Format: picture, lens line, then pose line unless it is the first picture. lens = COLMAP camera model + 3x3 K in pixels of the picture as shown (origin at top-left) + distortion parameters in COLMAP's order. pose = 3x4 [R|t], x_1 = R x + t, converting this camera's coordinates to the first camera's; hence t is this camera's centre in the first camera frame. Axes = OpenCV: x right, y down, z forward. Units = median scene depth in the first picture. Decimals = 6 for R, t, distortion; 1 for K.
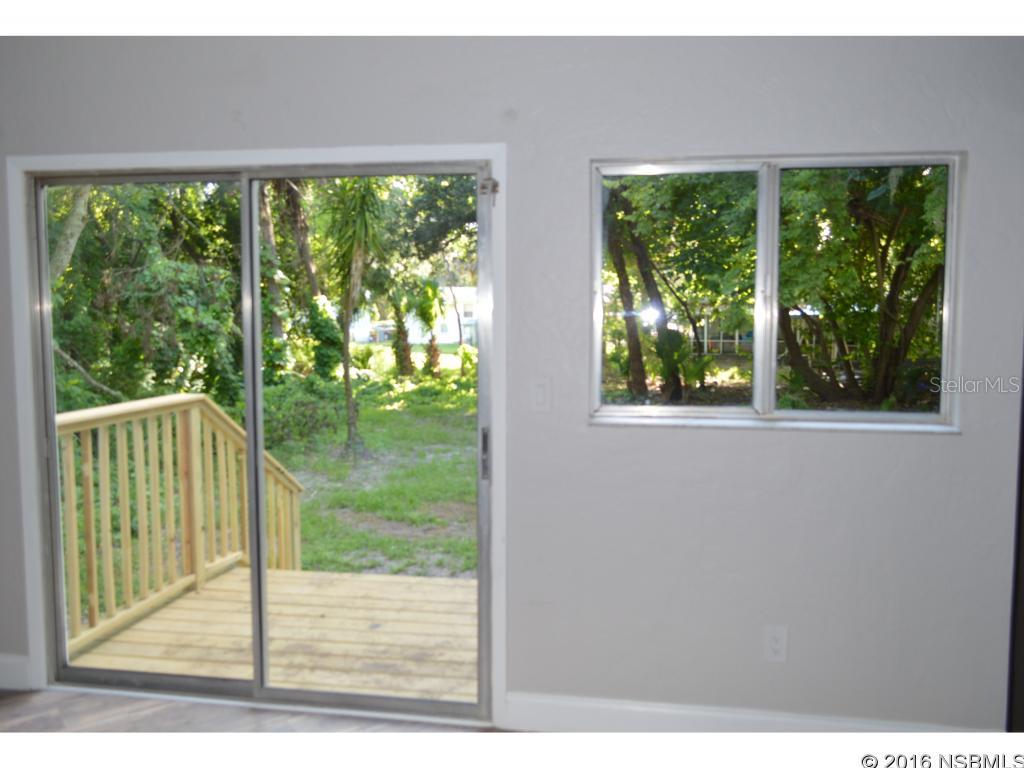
lens RADIAL K [[848.6, 0, 512.0], [0, 848.6, 384.0], [0, 0, 1]] dist [-0.000703, 0.003122]
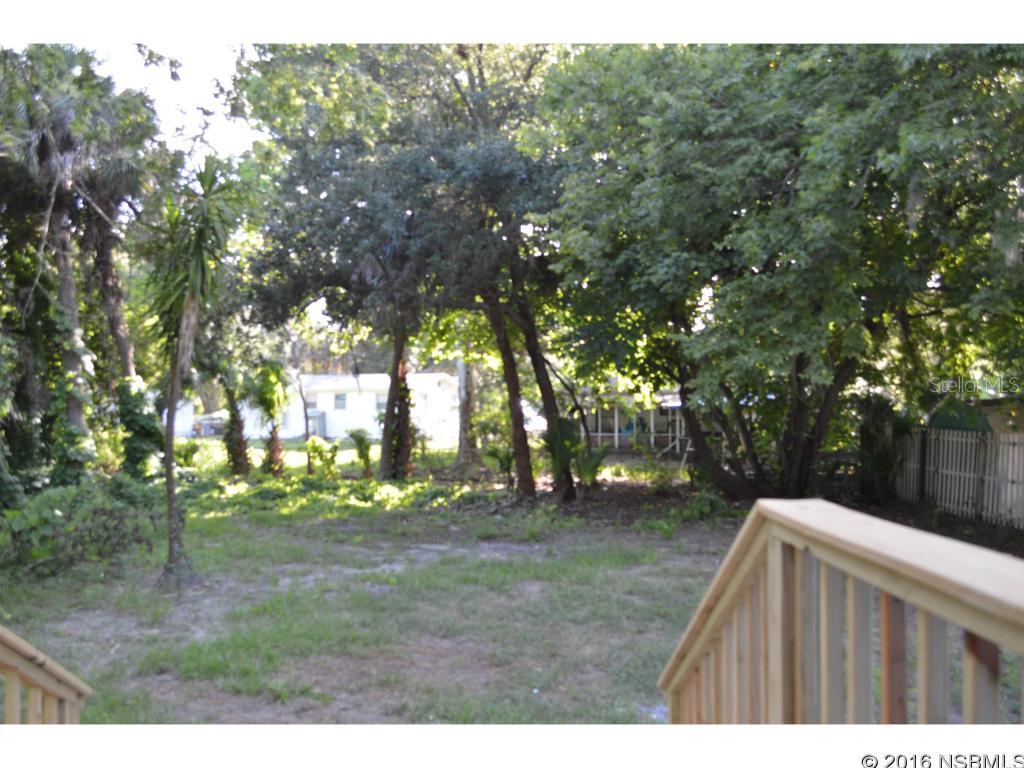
lens RADIAL K [[905.3, 0, 512.0], [0, 905.3, 384.0], [0, 0, 1]] dist [-0.010311, -0.005154]
pose [[0.984593, 0.009674, 0.174592, -0.031671], [0.009681, 0.993921, -0.109667, 0.002291], [-0.174591, 0.109668, 0.978515, 0.138756]]
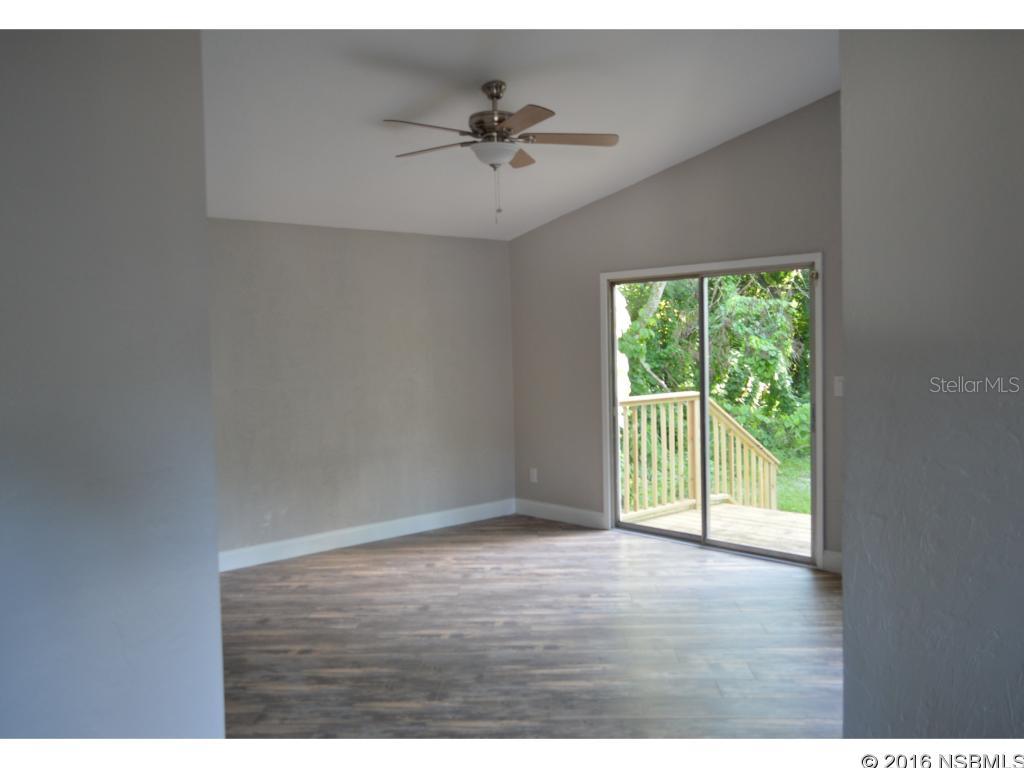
lens RADIAL K [[867.2, 0, 492.3], [0, 867.2, 379.3], [0, 0, 1]] dist [-0.015517, -0.005978]
pose [[0.770642, 0.008034, -0.637217, 0.102293], [-0.031641, 0.999170, -0.025669, 0.011016], [0.636482, 0.039944, 0.770257, -0.147000]]
